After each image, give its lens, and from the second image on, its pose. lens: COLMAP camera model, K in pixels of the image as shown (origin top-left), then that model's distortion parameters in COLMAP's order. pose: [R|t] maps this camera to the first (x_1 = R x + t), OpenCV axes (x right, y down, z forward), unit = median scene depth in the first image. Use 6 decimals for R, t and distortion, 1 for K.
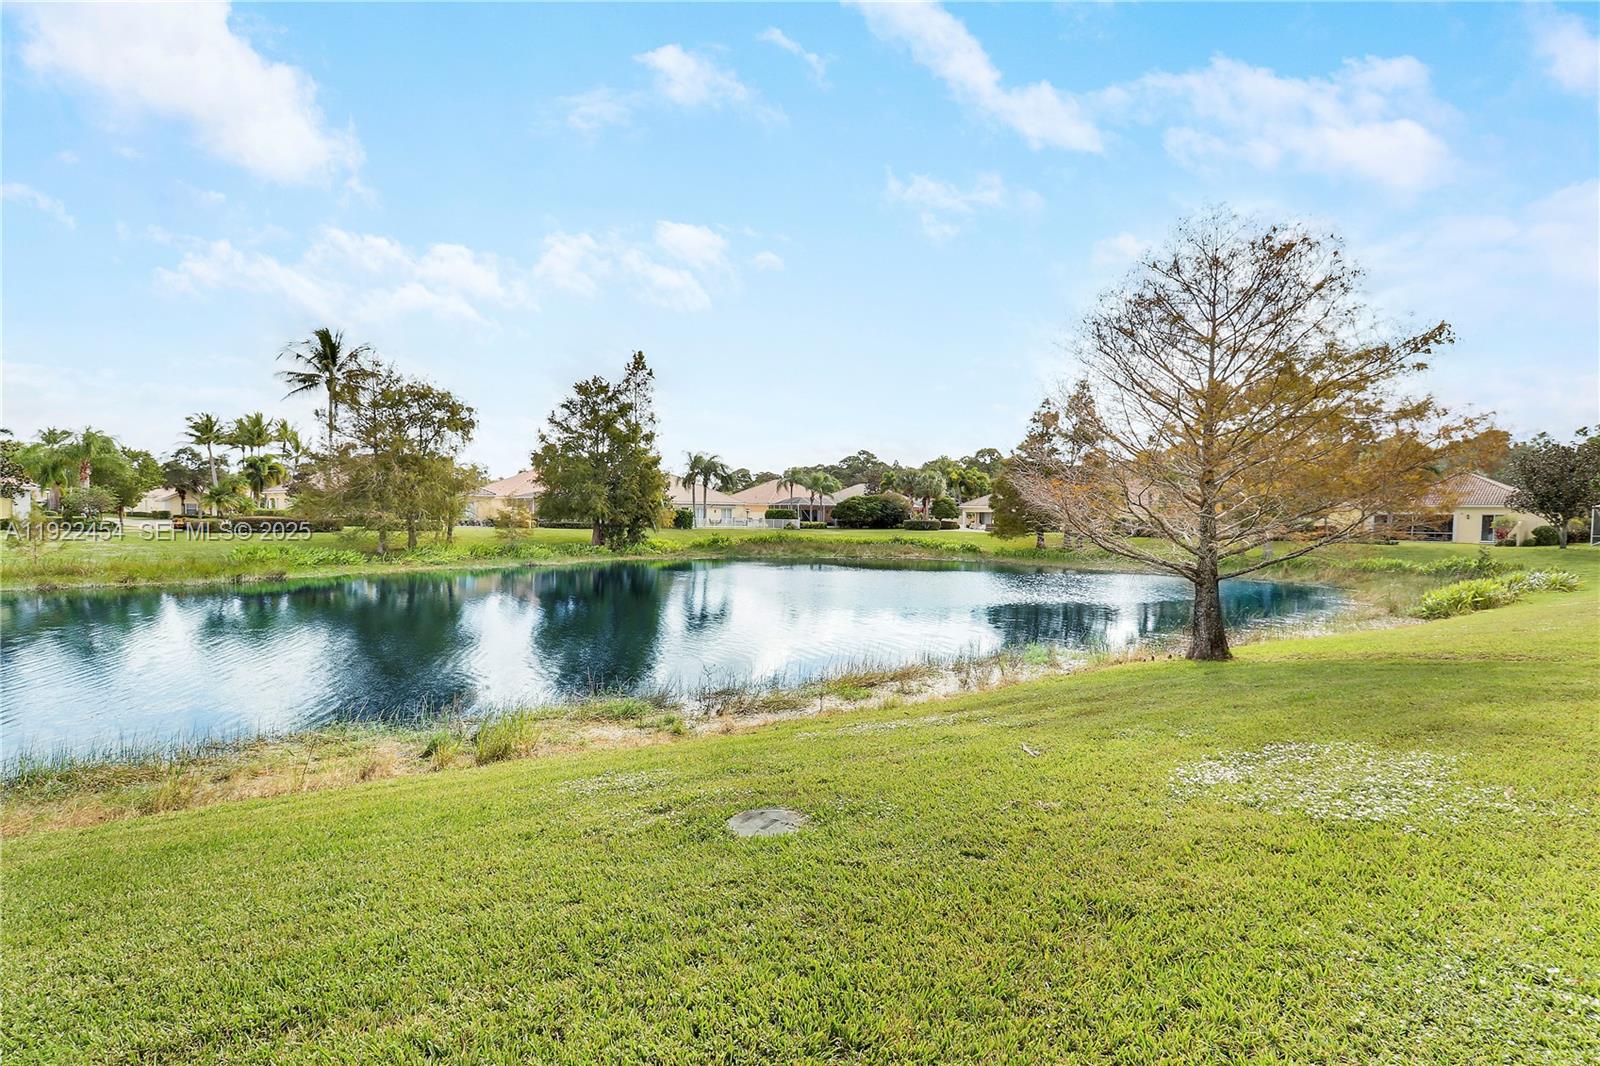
lens RADIAL K [[774.1, 0, 809.4], [0, 774.1, 562.6], [0, 0, 1]] dist [-0.011455, -0.004637]
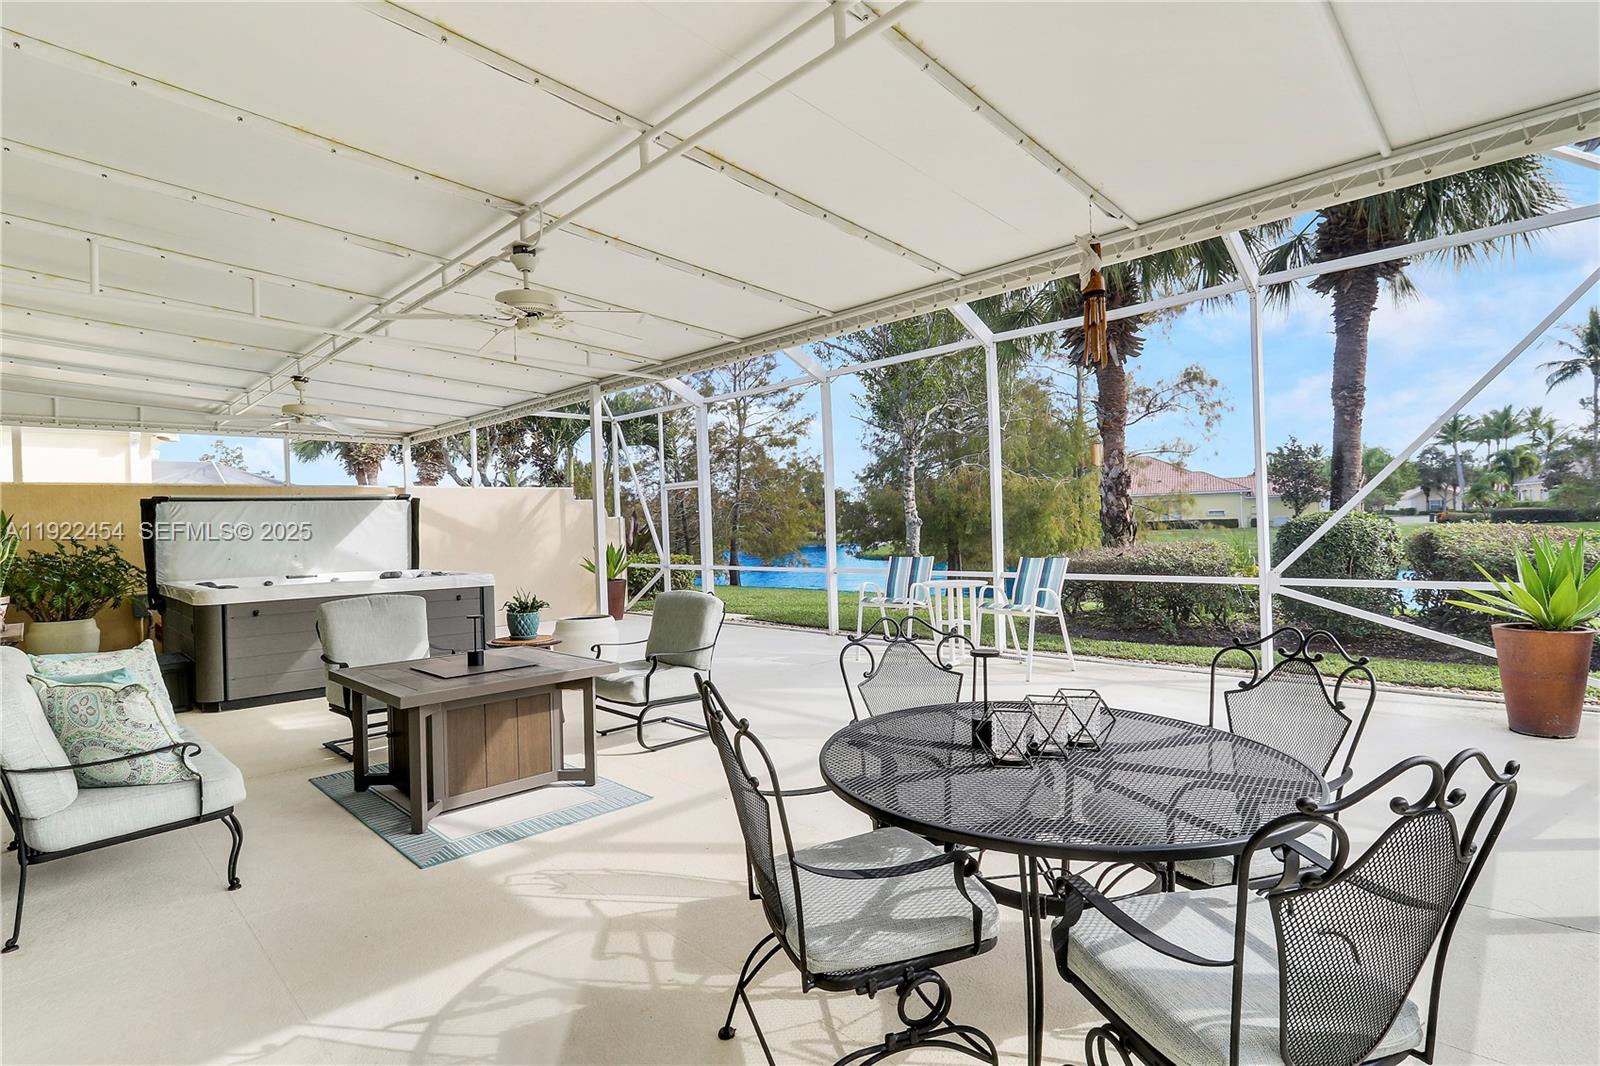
lens RADIAL K [[774.1, 0, 780.5], [0, 774.1, 529.2], [0, 0, 1]] dist [-0.011455, -0.004637]
pose [[0.199648, -0.016442, -0.979730, 0.072190], [-0.022311, 0.999524, -0.021321, 0.009594], [0.979614, 0.026115, 0.199186, -0.132892]]
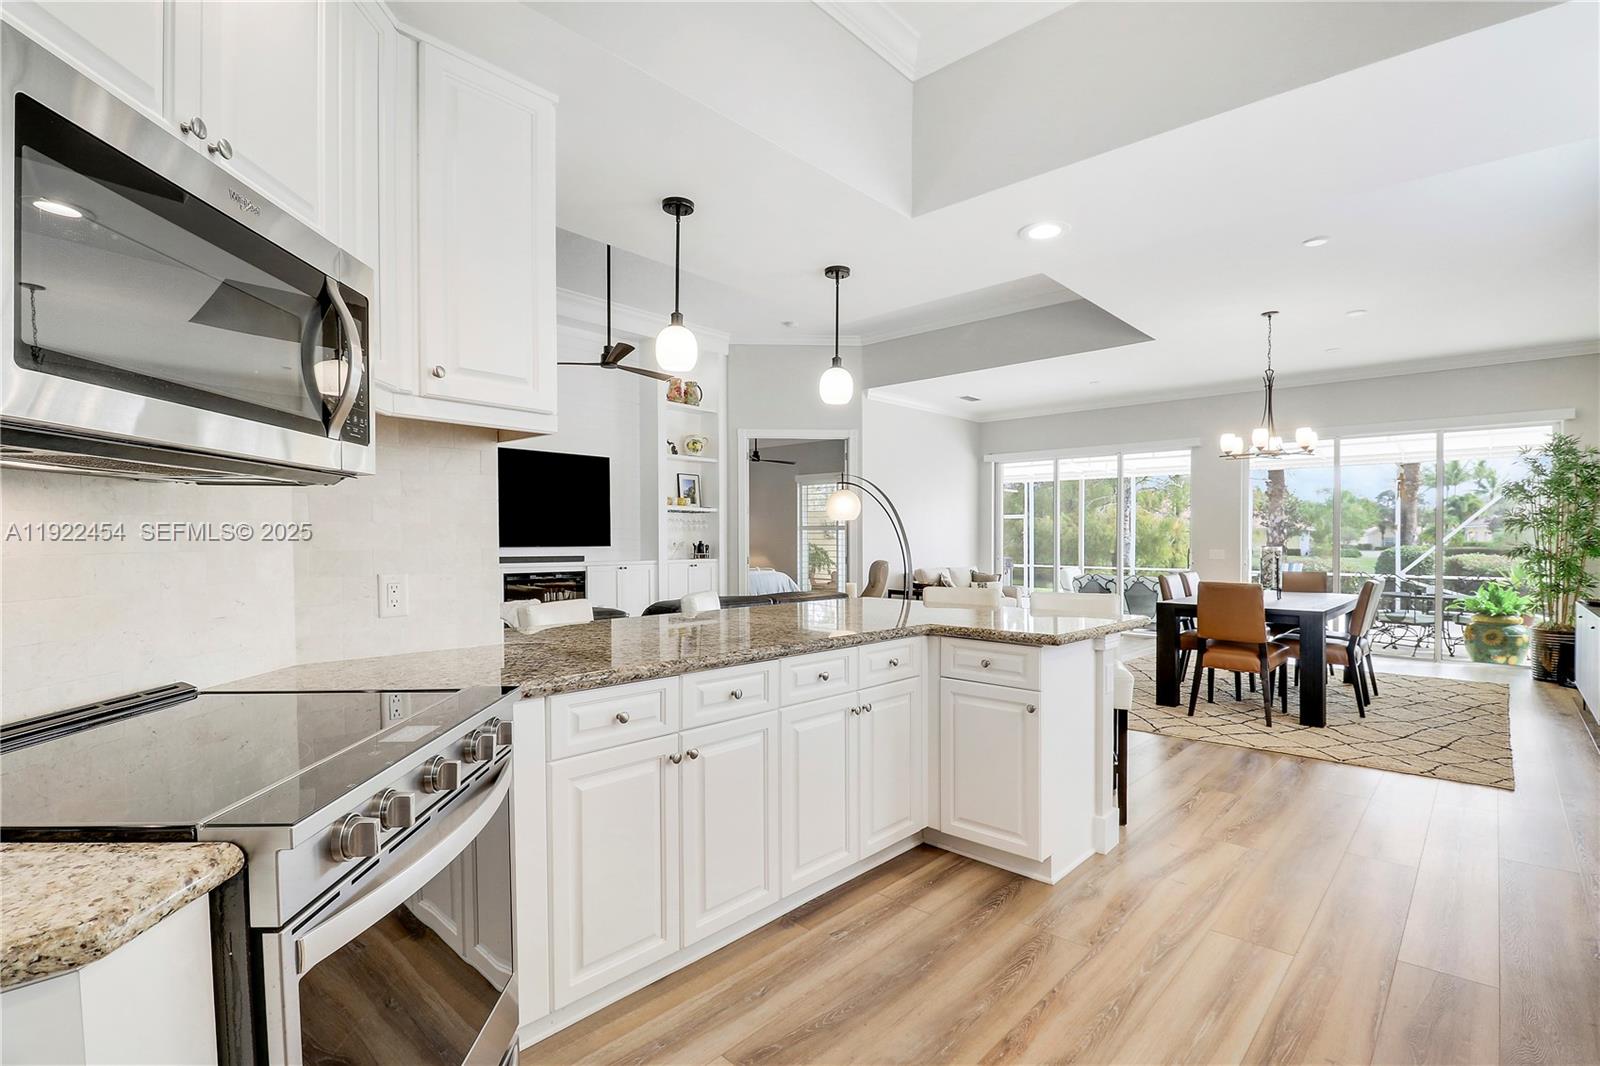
lens RADIAL K [[774.1, 0, 771.2], [0, 774.1, 543.3], [0, 0, 1]] dist [-0.011455, -0.004637]
pose [[0.237862, -0.008466, -0.971262, 0.140072], [-0.057044, 0.998114, -0.022670, 0.016618], [0.969622, 0.060797, 0.236930, -0.248265]]
